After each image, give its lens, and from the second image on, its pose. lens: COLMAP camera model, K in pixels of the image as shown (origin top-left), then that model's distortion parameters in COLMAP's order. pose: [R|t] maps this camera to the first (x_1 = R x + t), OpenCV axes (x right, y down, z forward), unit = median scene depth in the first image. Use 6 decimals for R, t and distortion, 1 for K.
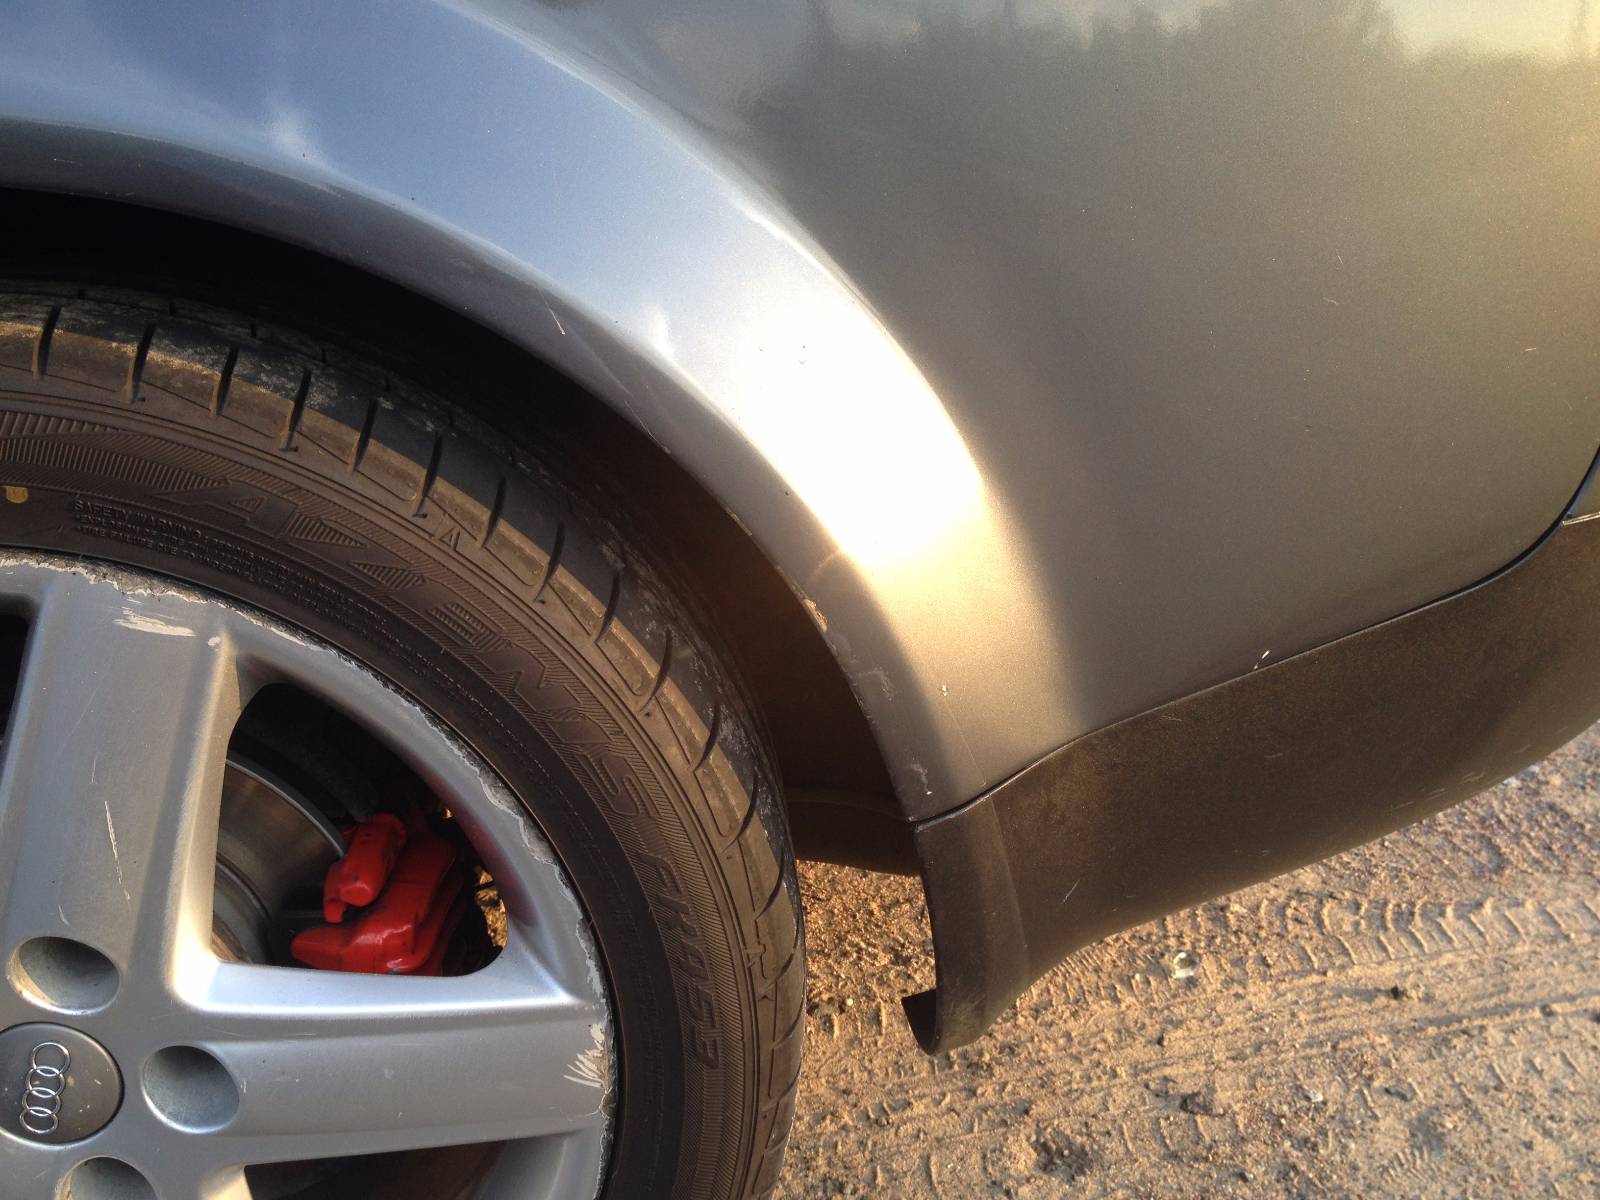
lens RADIAL K [[1573.9, 0, 800.0], [0, 1573.9, 600.0], [0, 0, 1]] dist [0.176043, -0.469596]
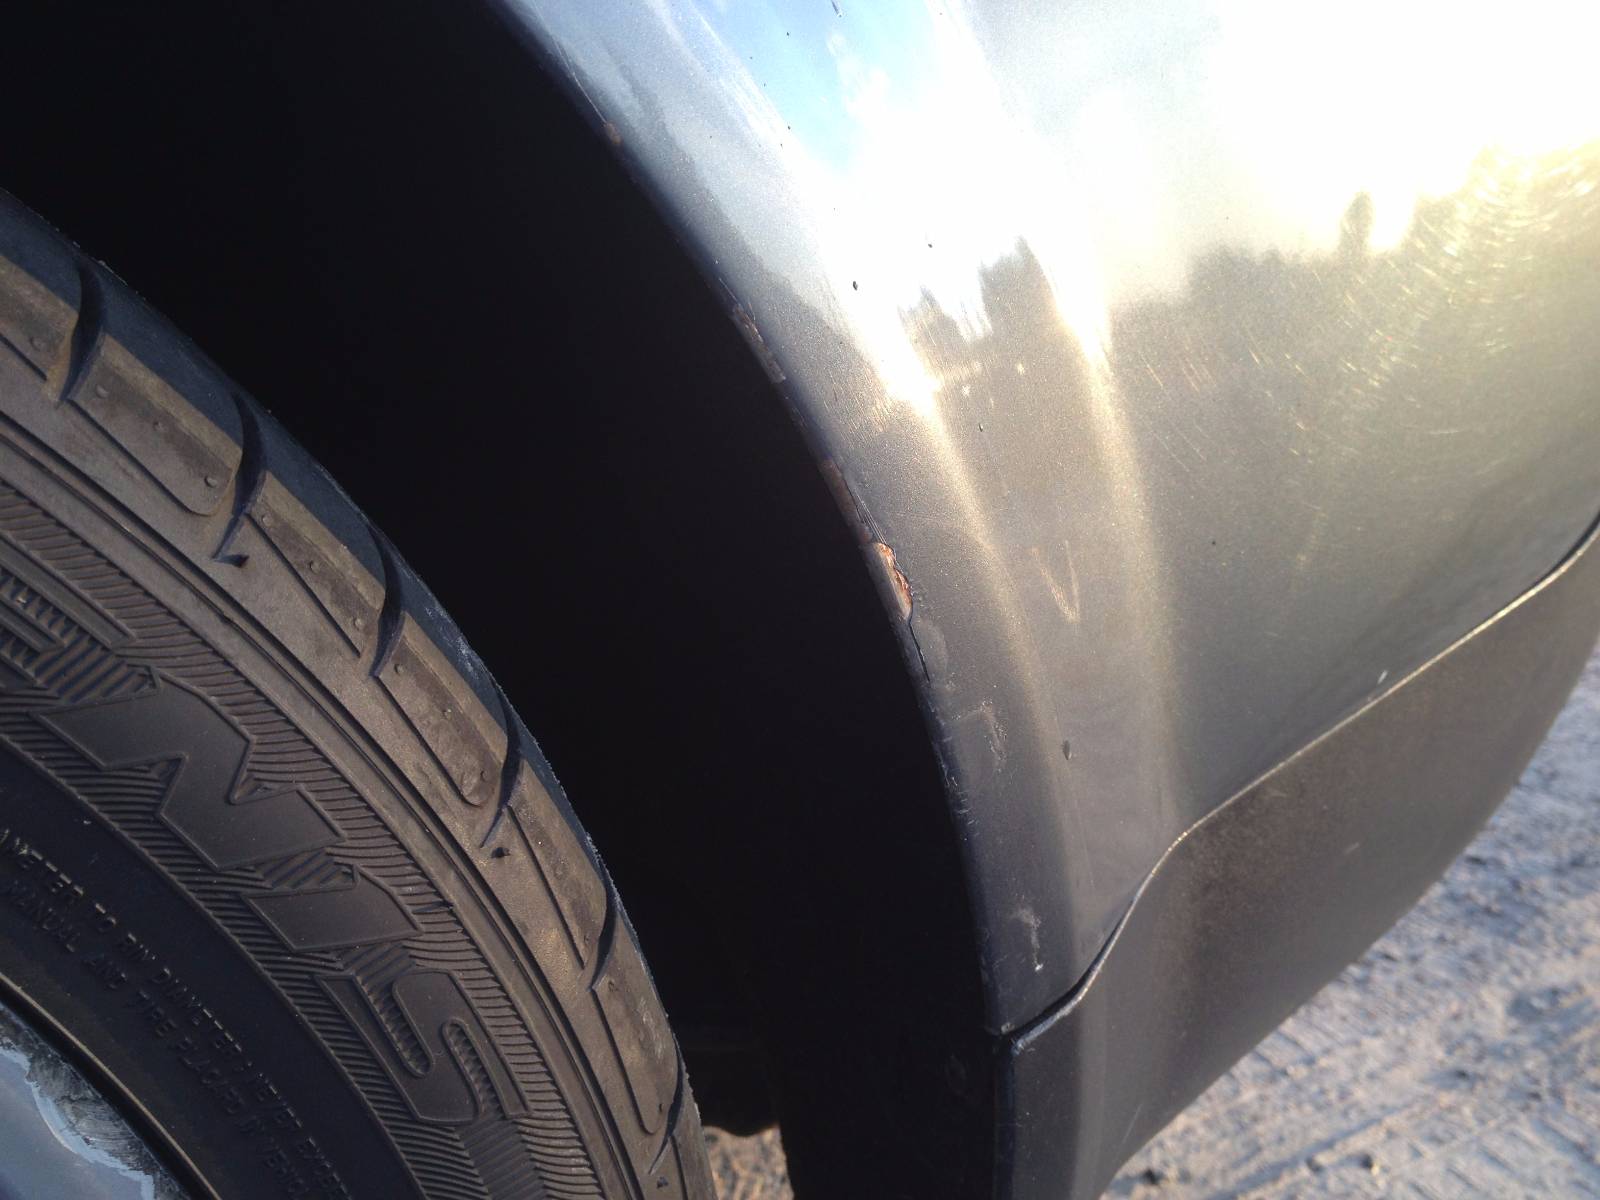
lens RADIAL K [[1466.9, 0, 735.2], [0, 1466.9, 602.6], [0, 0, 1]] dist [0.150491, -0.380003]
pose [[0.906426, -0.025797, 0.421575, -0.198745], [0.085581, 0.988646, -0.123510, 0.061341], [-0.413603, 0.148032, 0.898343, 0.630997]]
